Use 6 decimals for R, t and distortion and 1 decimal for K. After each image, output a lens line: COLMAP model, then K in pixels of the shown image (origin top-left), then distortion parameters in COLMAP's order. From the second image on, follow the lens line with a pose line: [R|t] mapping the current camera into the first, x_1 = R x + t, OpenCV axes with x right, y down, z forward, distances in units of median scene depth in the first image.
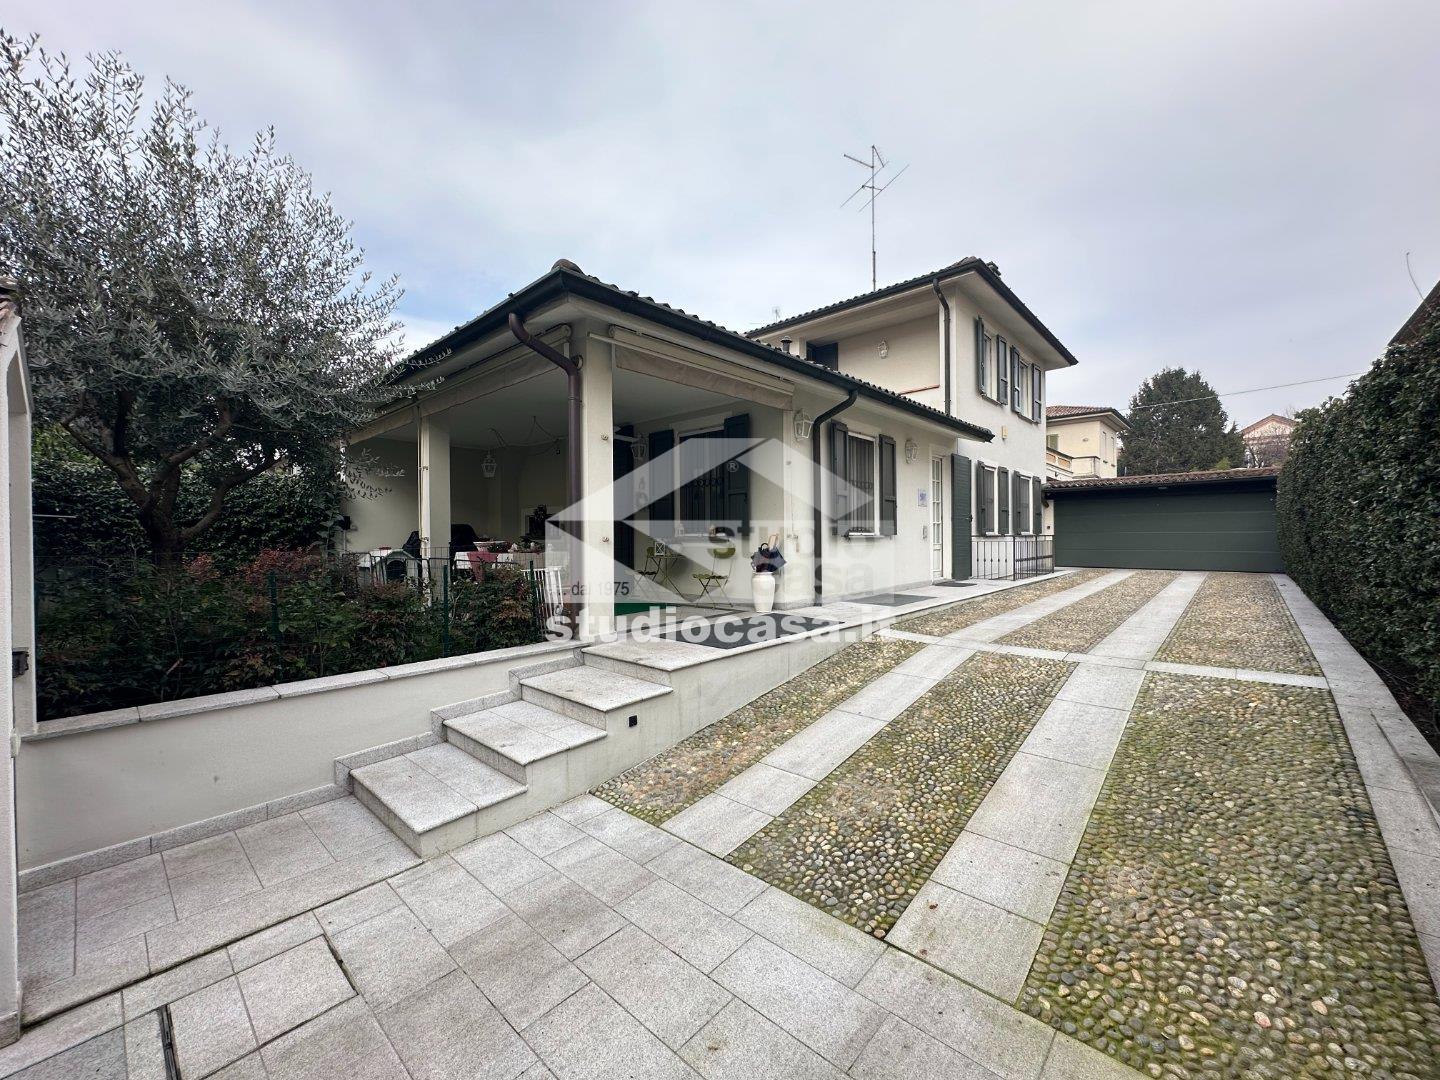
lens RADIAL K [[571.2, 0, 717.4], [0, 571.2, 538.6], [0, 0, 1]] dist [-0.003811, 0.000156]
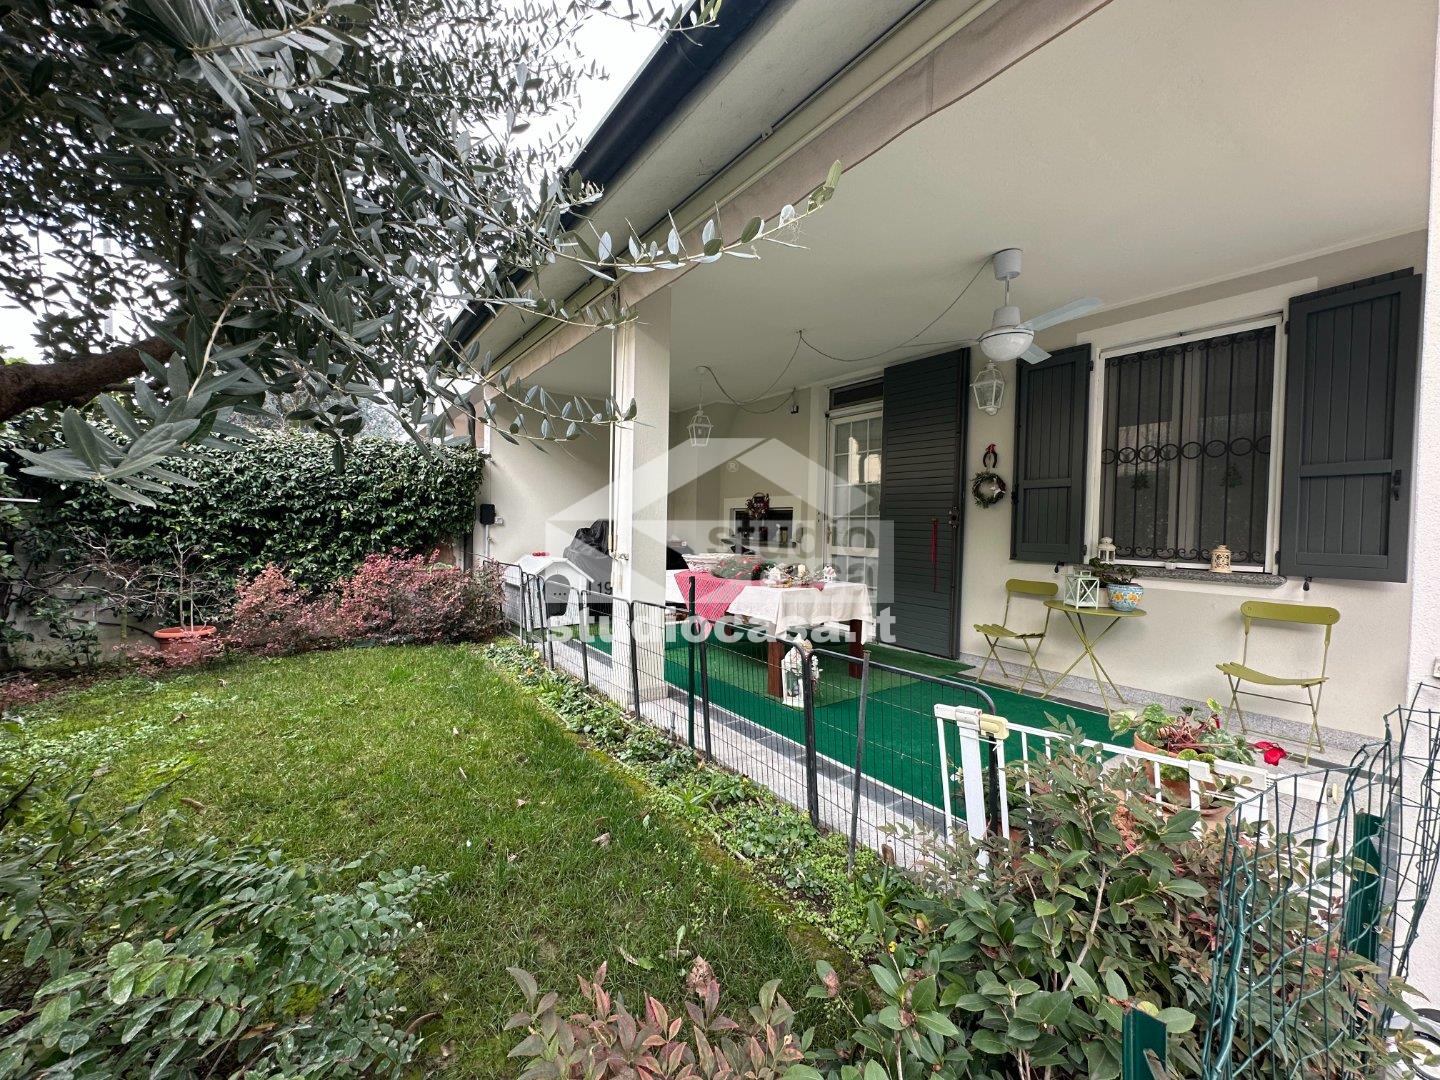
lens RADIAL K [[571.2, 0, 721.3], [0, 571.2, 540.2], [0, 0, 1]] dist [-0.003811, 0.000156]
pose [[0.981366, 0.031758, -0.189506, -0.286395], [-0.028437, 0.999391, 0.020219, -0.021637], [0.190033, -0.014453, 0.981671, 0.441307]]
